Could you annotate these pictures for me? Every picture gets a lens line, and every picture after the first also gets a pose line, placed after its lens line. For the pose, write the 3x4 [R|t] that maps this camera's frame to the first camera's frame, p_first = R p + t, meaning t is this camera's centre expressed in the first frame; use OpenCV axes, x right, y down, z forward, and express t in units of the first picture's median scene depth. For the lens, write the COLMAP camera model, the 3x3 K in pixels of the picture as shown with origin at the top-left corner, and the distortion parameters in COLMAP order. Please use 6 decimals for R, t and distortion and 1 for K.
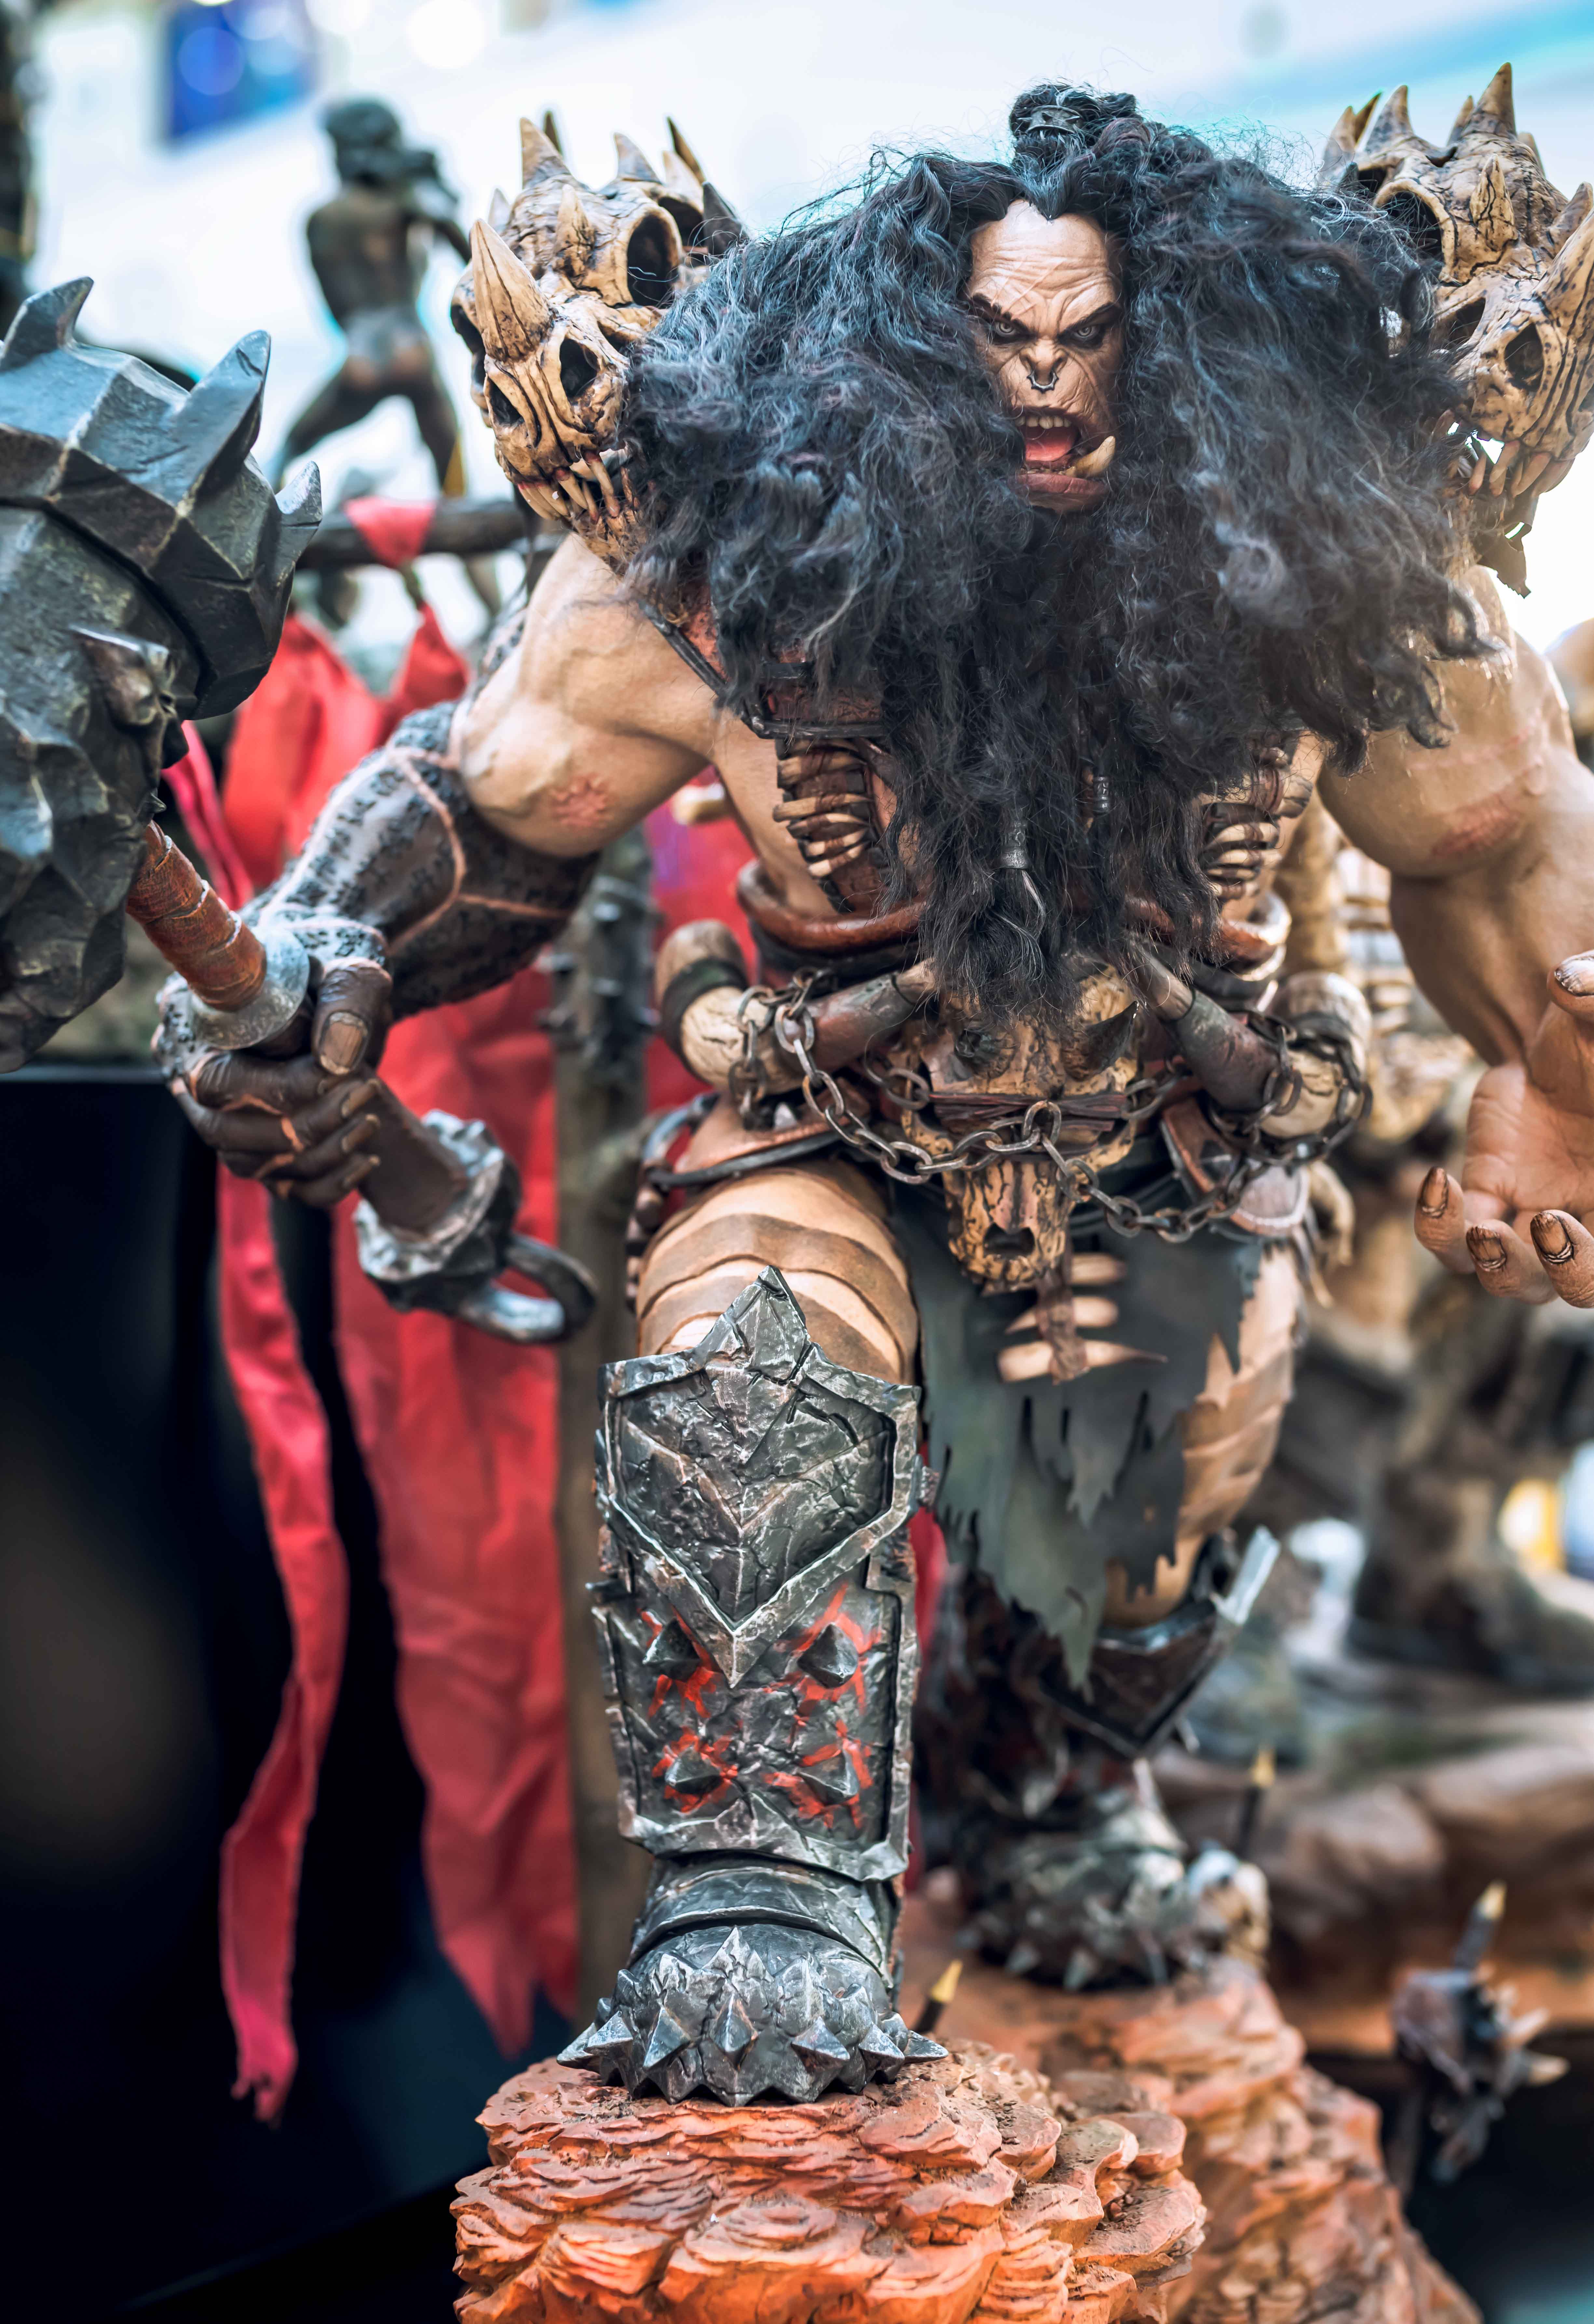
lens RADIAL K [[3436.7, 0, 763.5], [0, 3436.7, 1153.1], [0, 0, 1]] dist [-0.011341, -0.004645]
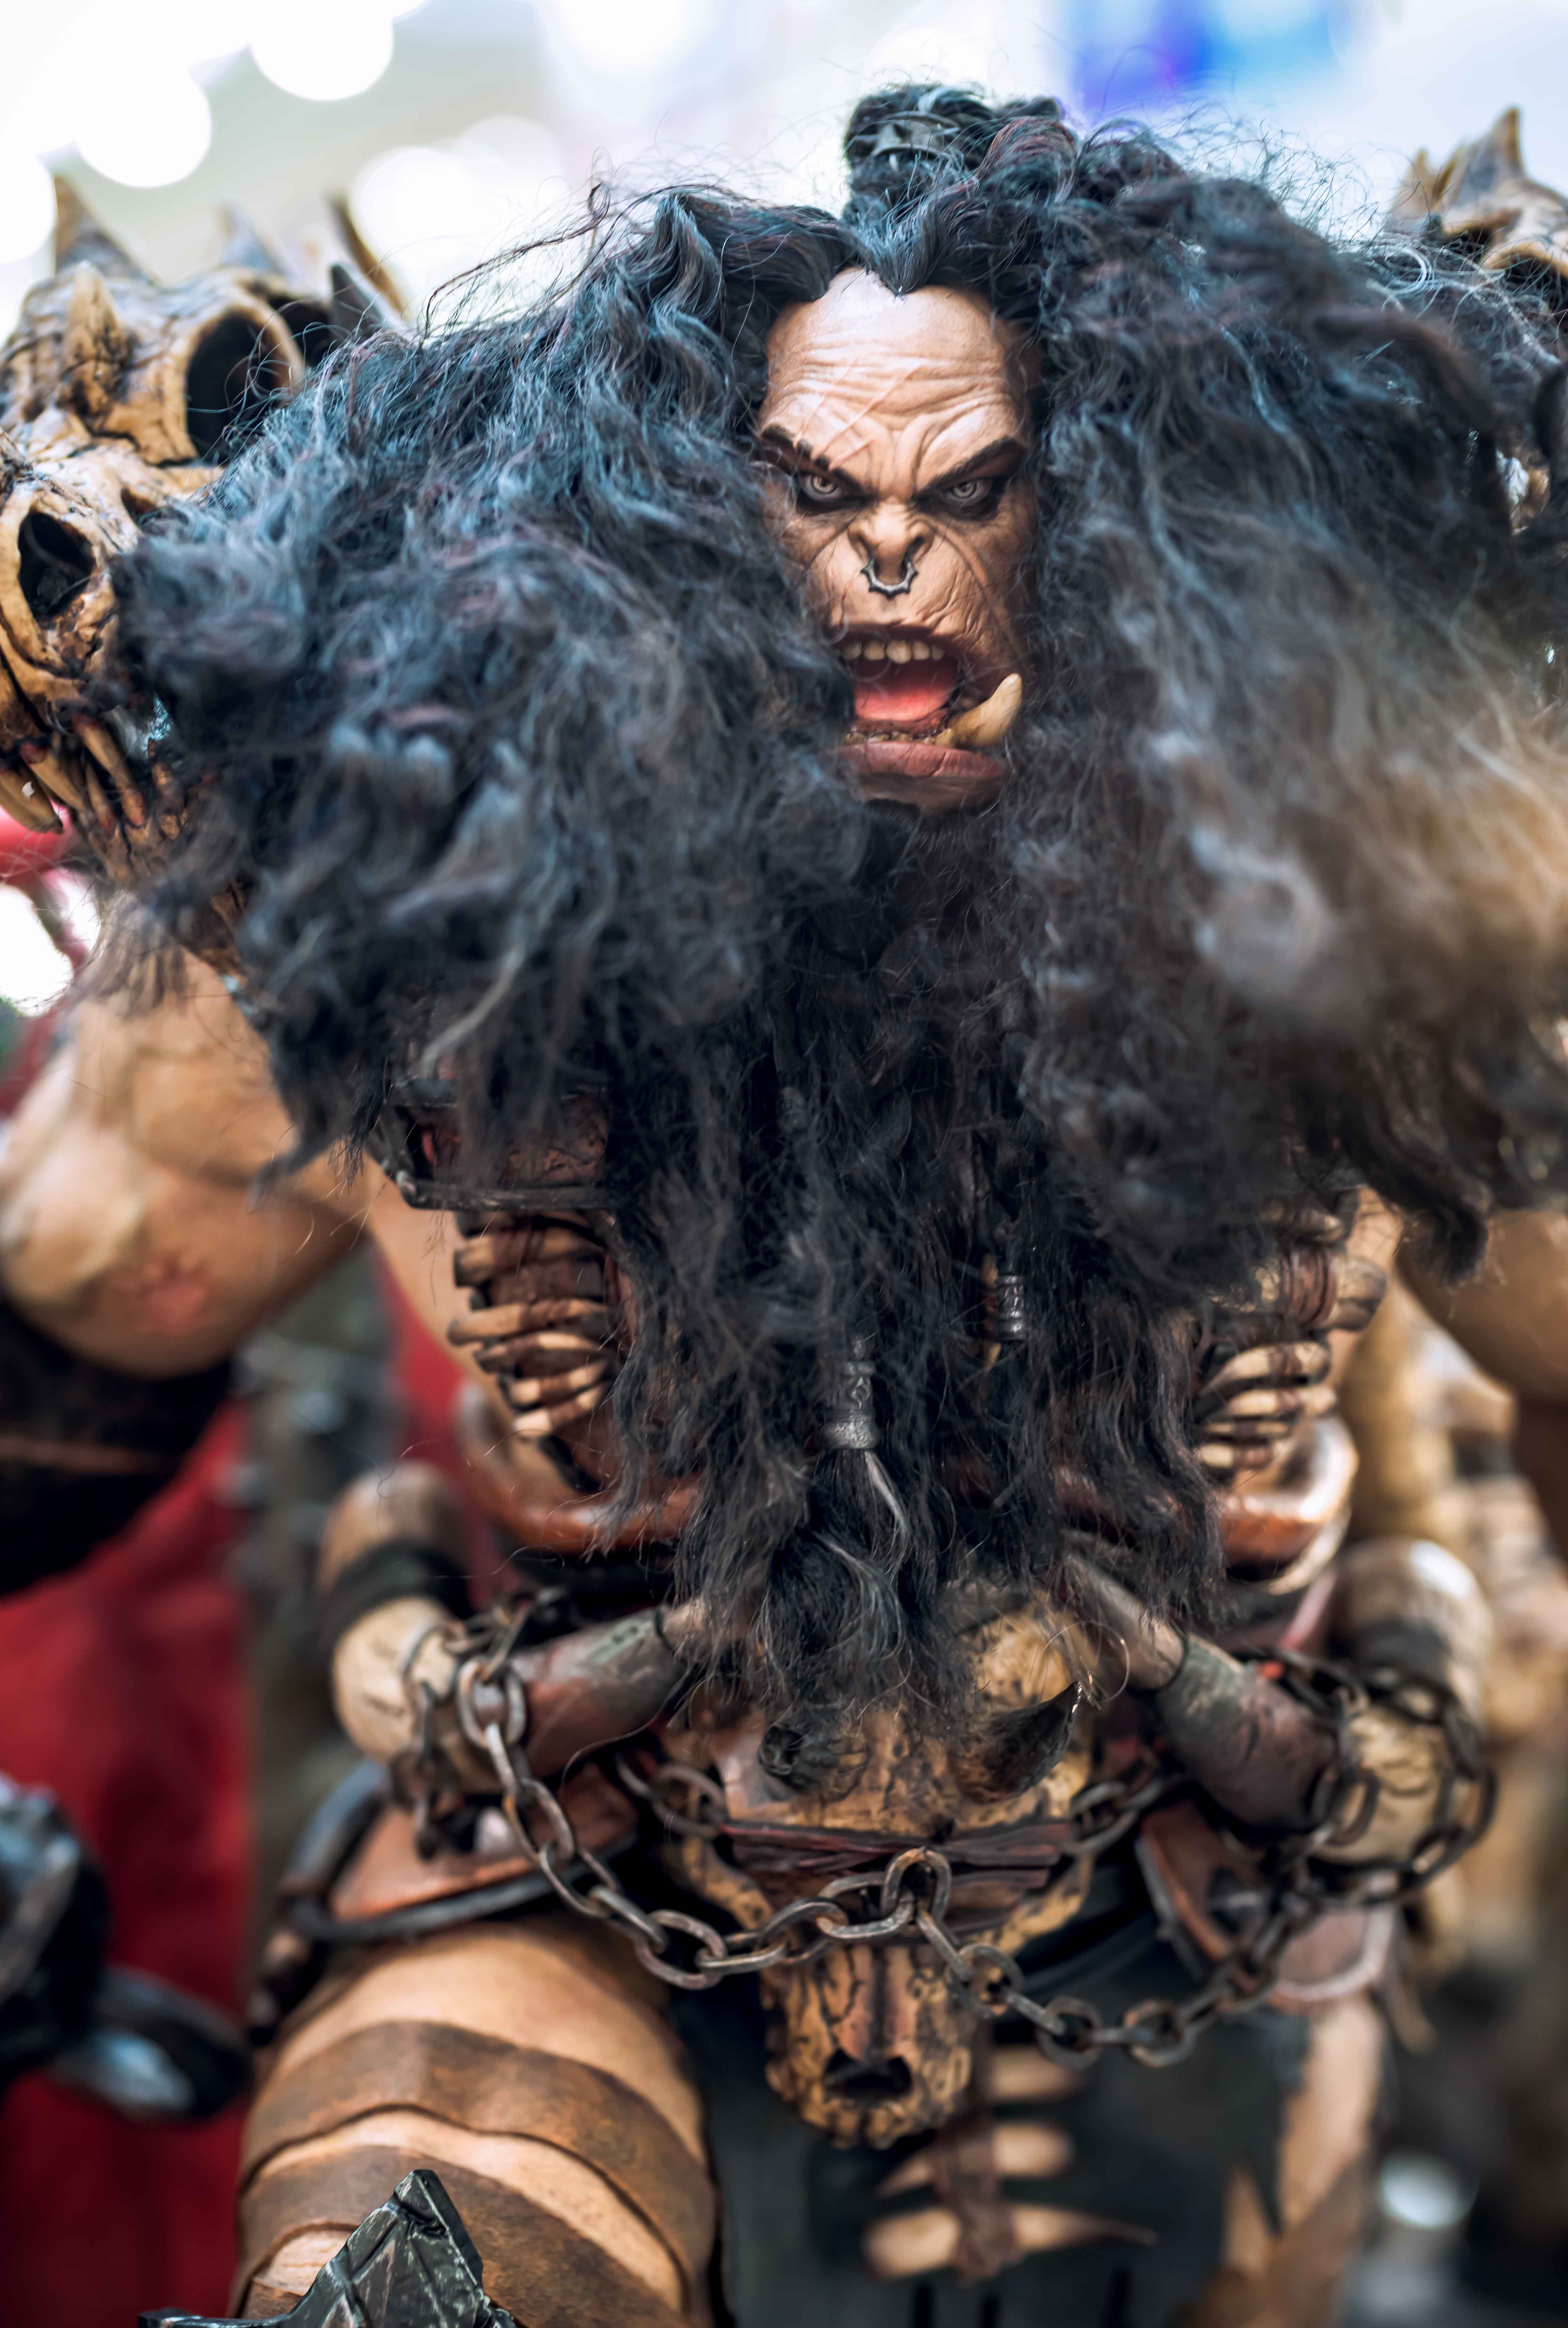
lens RADIAL K [[3339.4, 0, 784.0], [0, 3339.4, 1164.0], [0, 0, 1]] dist [-0.018949, -0.033153]
pose [[0.999829, -0.007700, -0.016835, 0.070066], [0.006411, 0.997137, -0.075347, -0.086198], [0.017367, 0.075226, 0.997015, 0.450947]]
